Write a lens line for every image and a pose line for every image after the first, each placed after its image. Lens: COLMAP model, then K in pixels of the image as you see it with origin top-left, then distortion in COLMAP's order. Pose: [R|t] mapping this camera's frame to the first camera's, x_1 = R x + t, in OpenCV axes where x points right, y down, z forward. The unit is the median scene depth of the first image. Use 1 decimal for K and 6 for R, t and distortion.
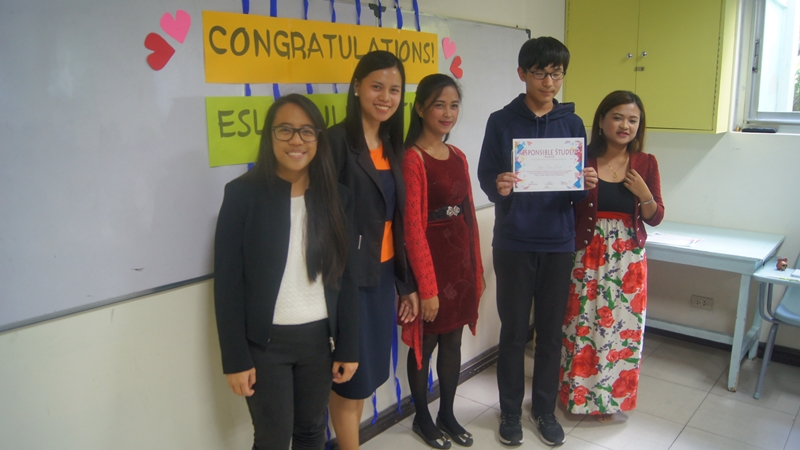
lens RADIAL K [[610.4, 0, 392.4], [0, 610.4, 219.4], [0, 0, 1]] dist [-0.077512, 0.007509]
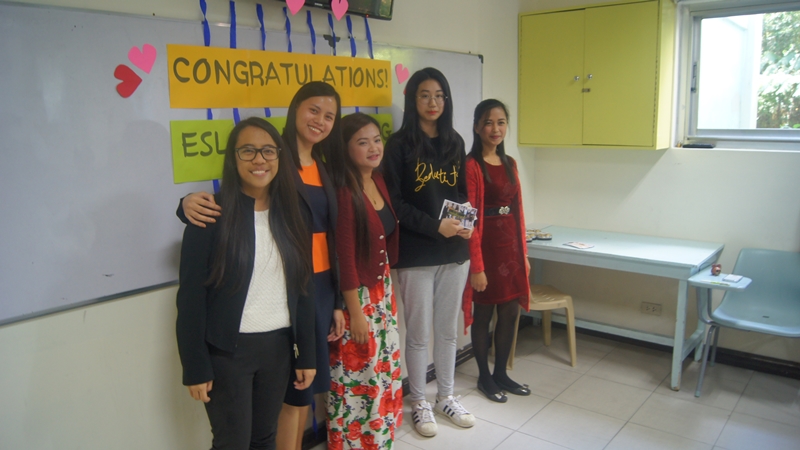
lens RADIAL K [[610.4, 0, 395.8], [0, 610.4, 216.6], [0, 0, 1]] dist [-0.077512, 0.007509]
pose [[0.999765, -0.008092, 0.020131, 0.065575], [0.008780, 0.999373, -0.034300, 0.012754], [-0.019841, 0.034468, 0.999209, -0.090851]]
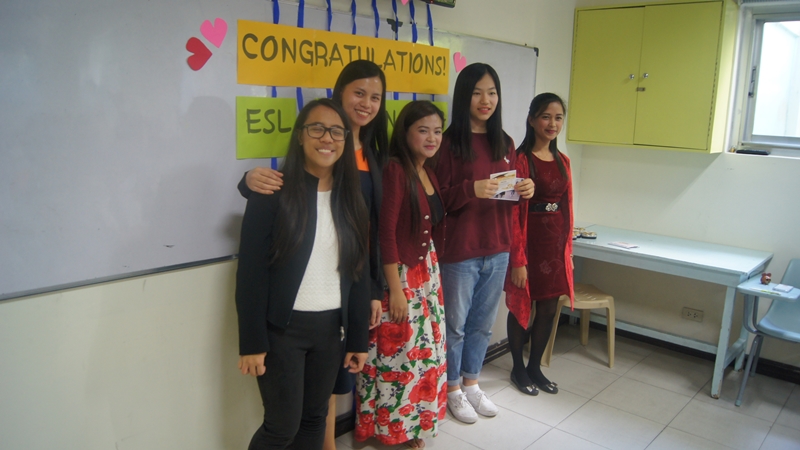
lens RADIAL K [[610.4, 0, 391.6], [0, 610.4, 216.4], [0, 0, 1]] dist [-0.077512, 0.007509]
pose [[0.998512, 0.049355, -0.023214, 0.012060], [-0.049808, 0.998571, -0.019360, 0.021508], [0.022225, 0.020488, 0.999543, -0.087867]]
